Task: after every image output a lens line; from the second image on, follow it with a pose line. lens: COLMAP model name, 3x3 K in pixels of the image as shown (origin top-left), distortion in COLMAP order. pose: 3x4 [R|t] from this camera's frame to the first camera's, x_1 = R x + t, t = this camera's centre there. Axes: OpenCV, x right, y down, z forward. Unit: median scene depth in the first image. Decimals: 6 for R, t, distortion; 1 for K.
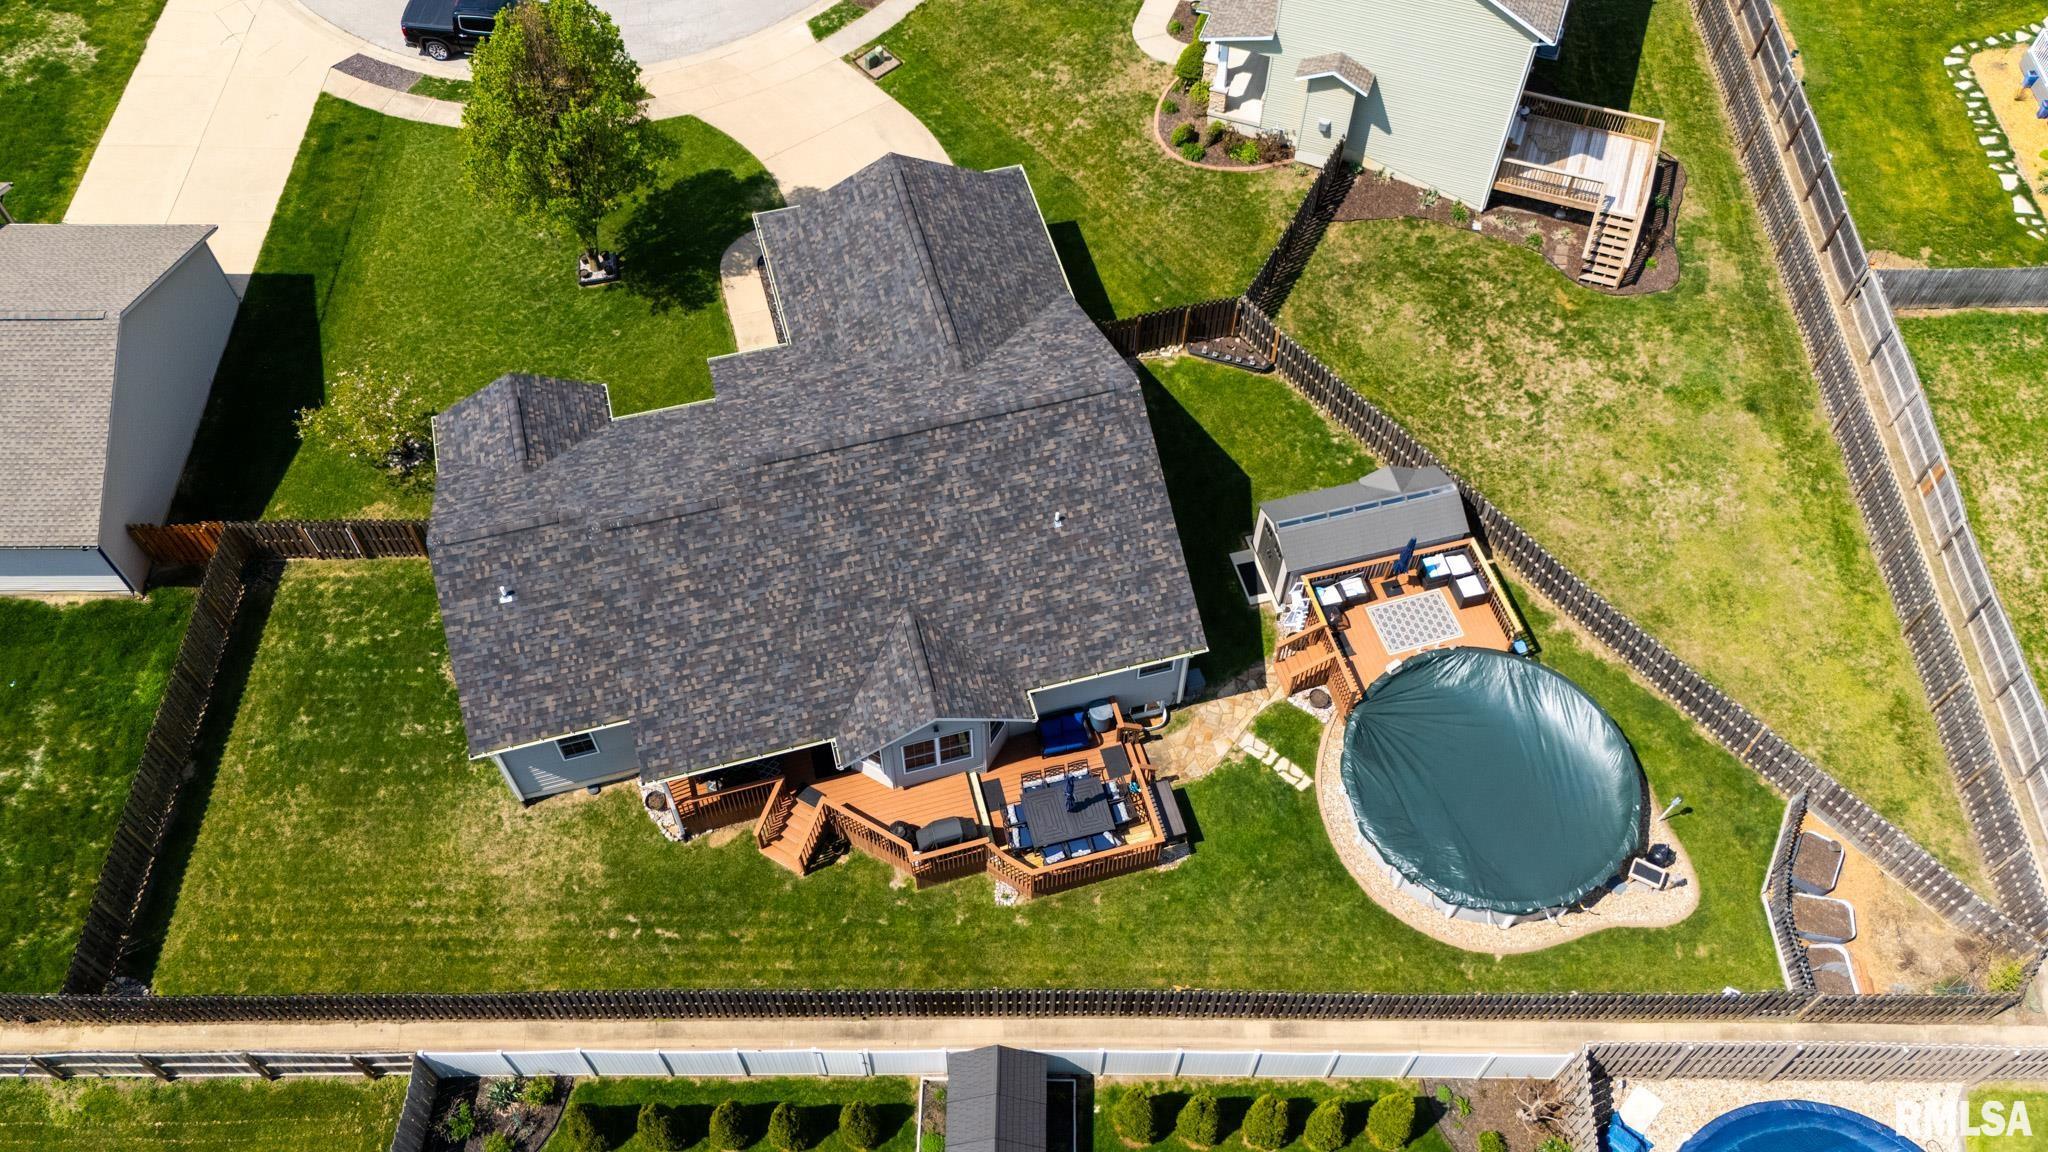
lens RADIAL K [[1549.9, 0, 1018.7], [0, 1549.9, 632.9], [0, 0, 1]] dist [0.044791, -0.004132]
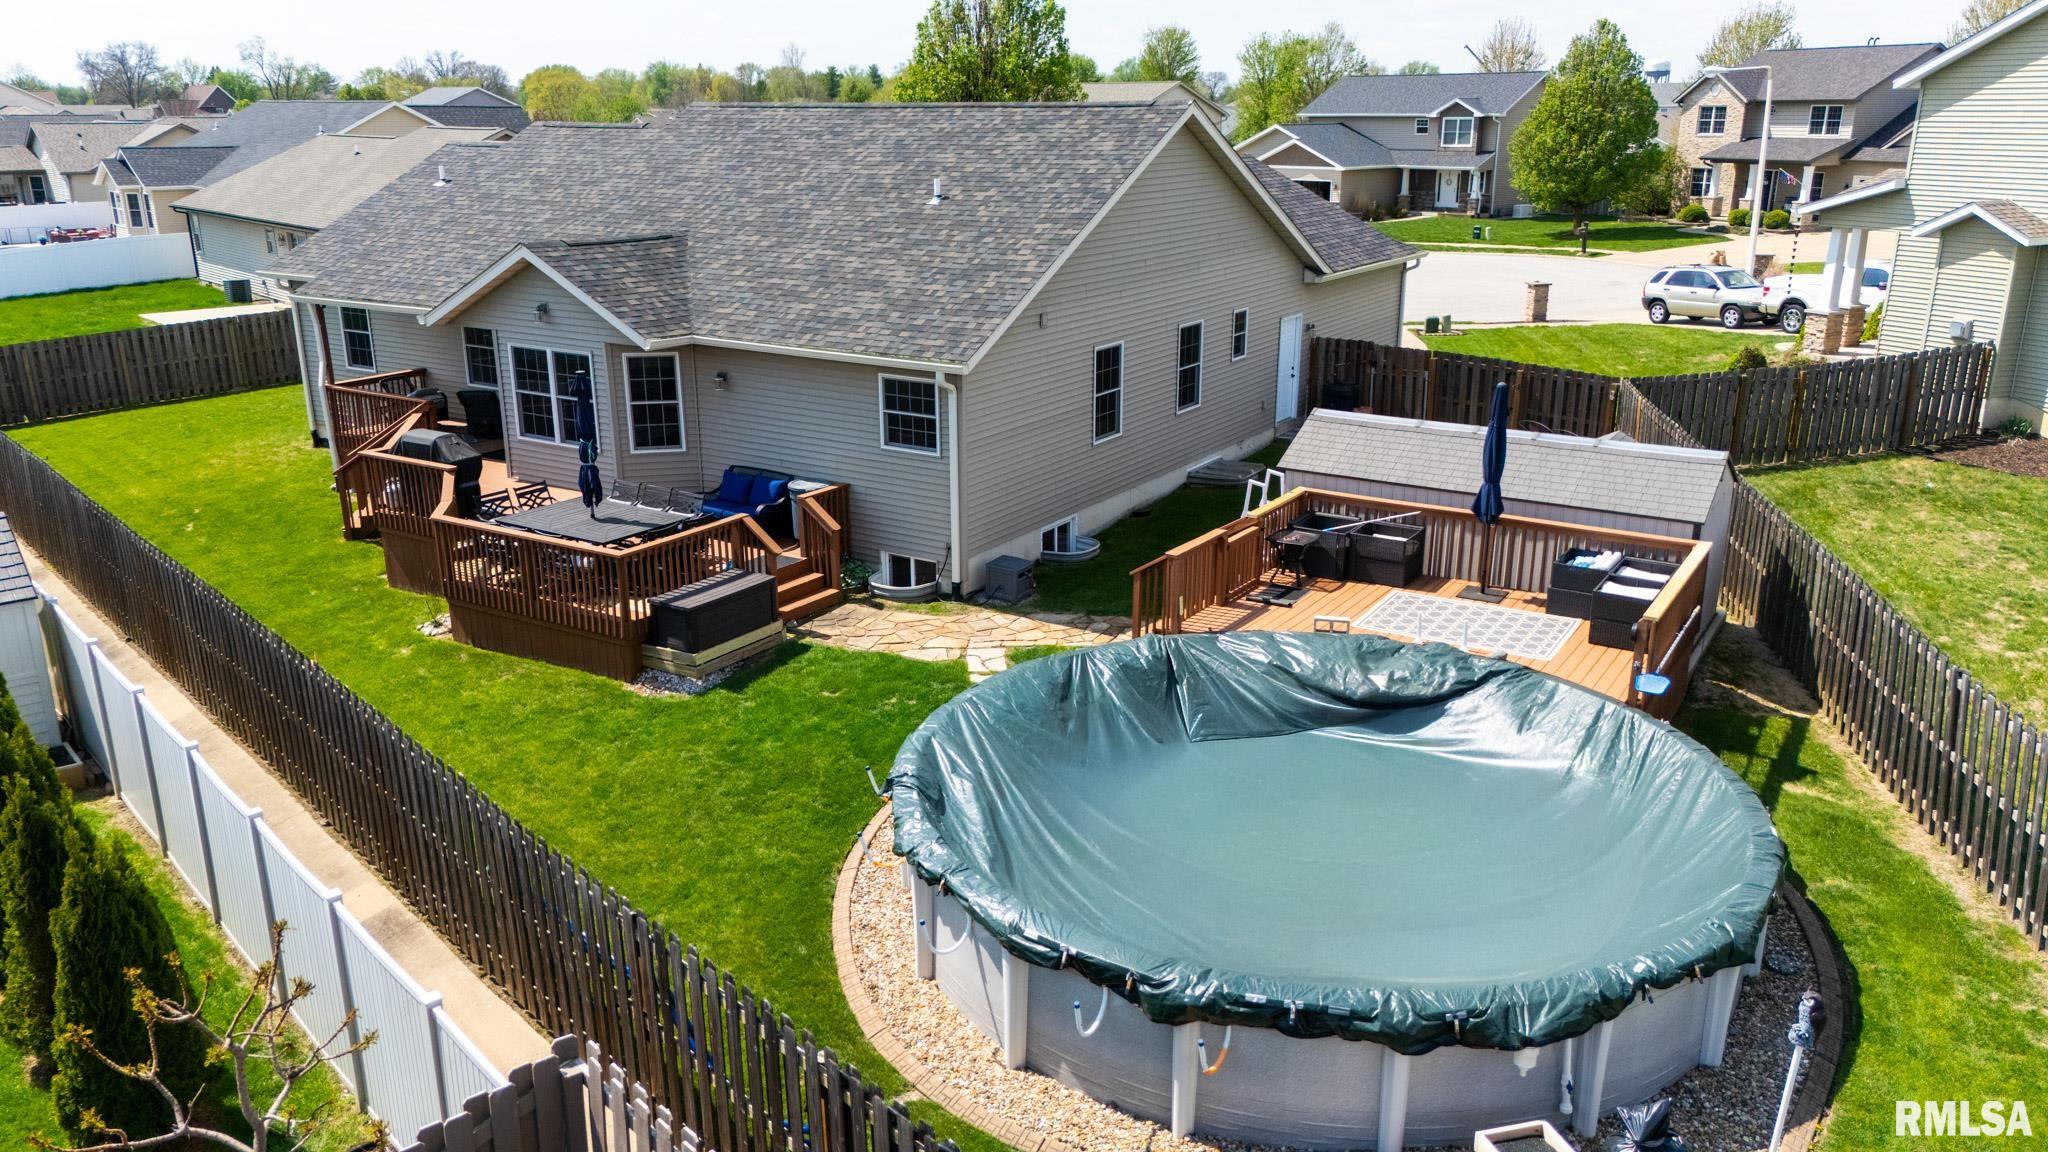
lens RADIAL K [[1507.1, 0, 1024.0], [0, 1507.1, 576.0], [0, 0, 1]] dist [0.084949, -0.081075]
pose [[0.671933, 0.218106, -0.707768, 0.410576], [-0.628534, 0.673404, -0.389194, 0.194327], [0.391729, 0.706369, 0.589569, 0.620752]]
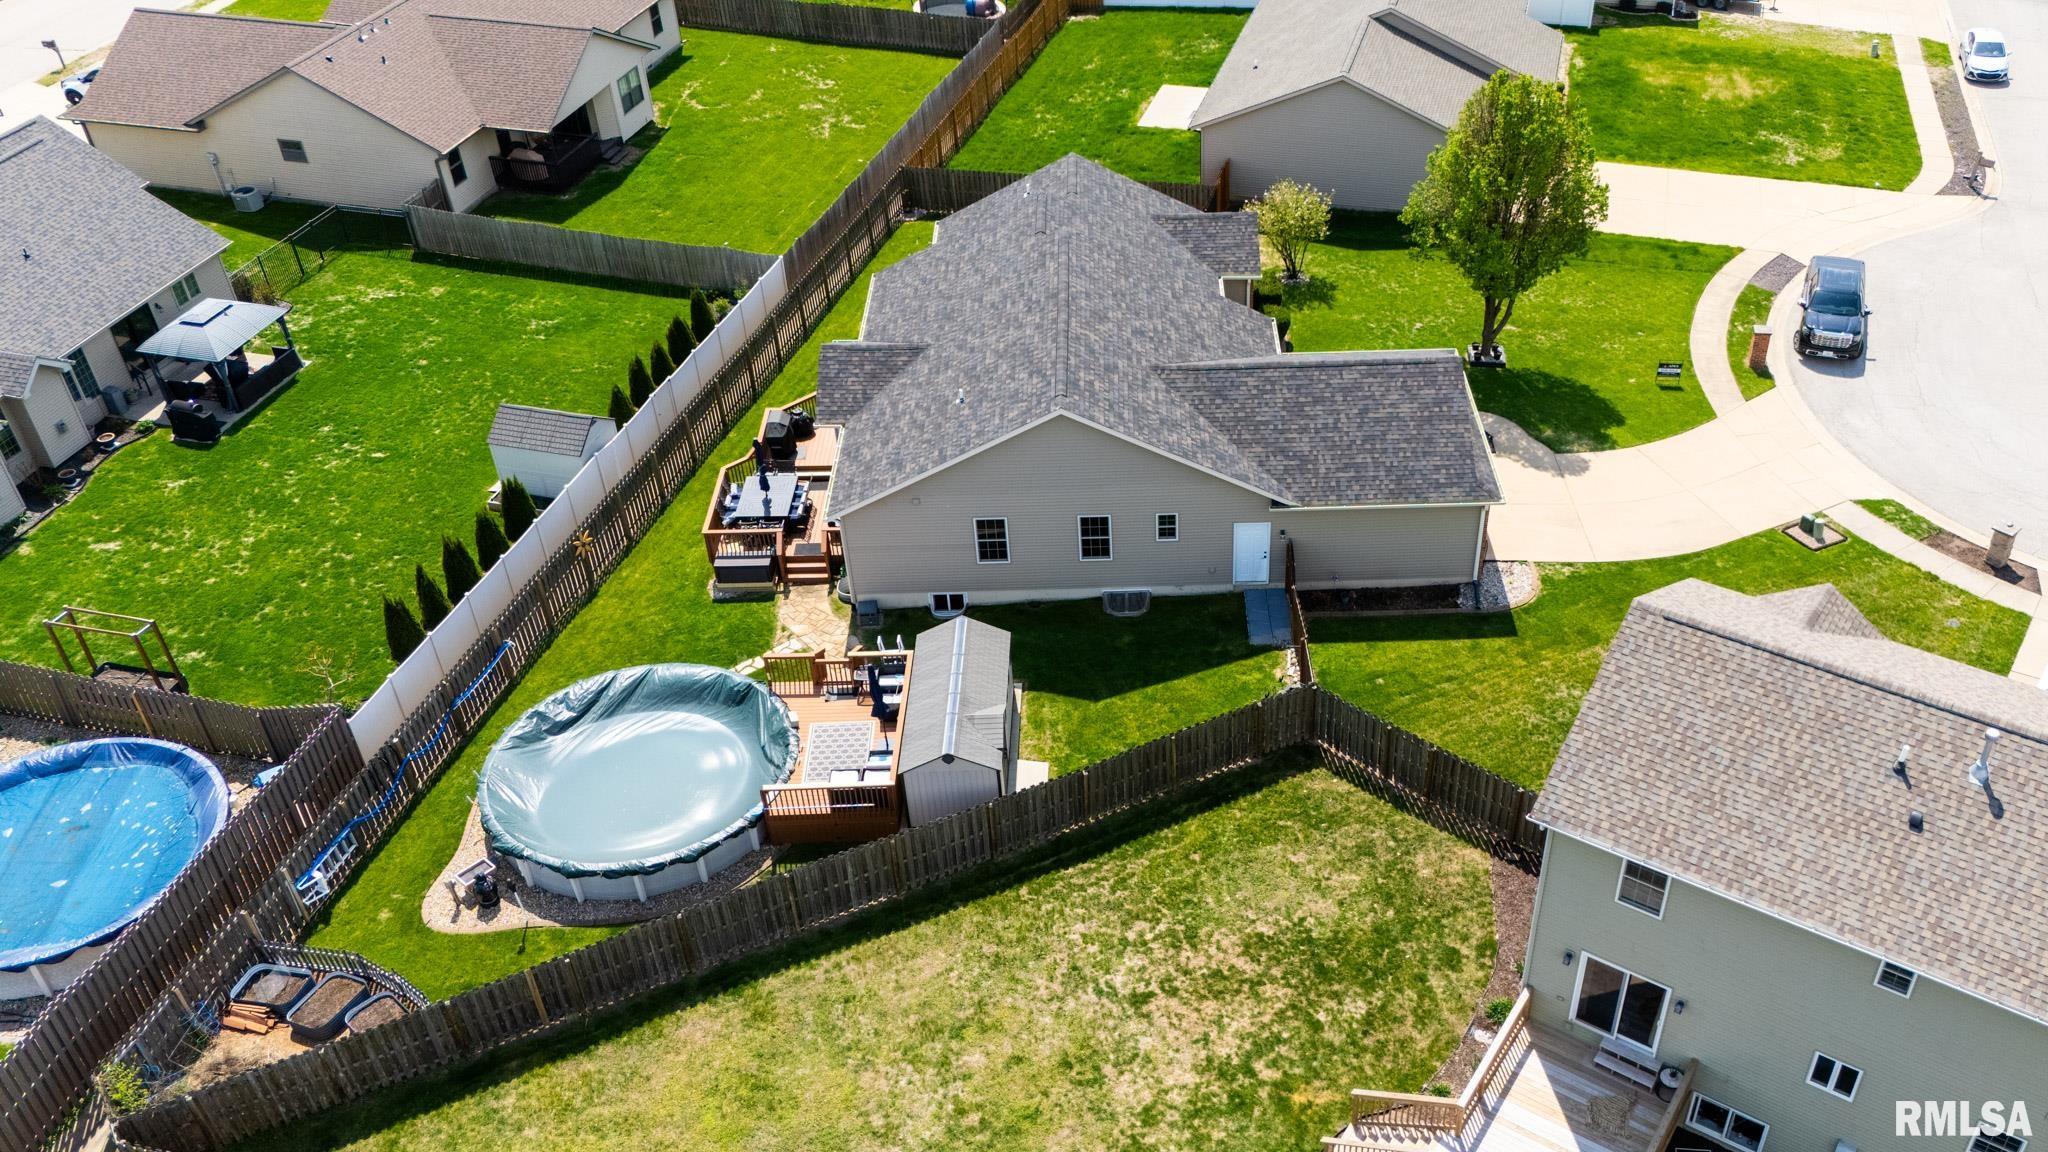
lens RADIAL K [[1736.9, 0, 1175.4], [0, 1736.9, 641.0], [0, 0, 1]] dist [0.122984, -0.199285]
pose [[-0.223223, 0.604611, -0.764602, 0.837956], [-0.827740, 0.296685, 0.476261, -0.592101], [0.514799, 0.739205, 0.434234, 0.543376]]
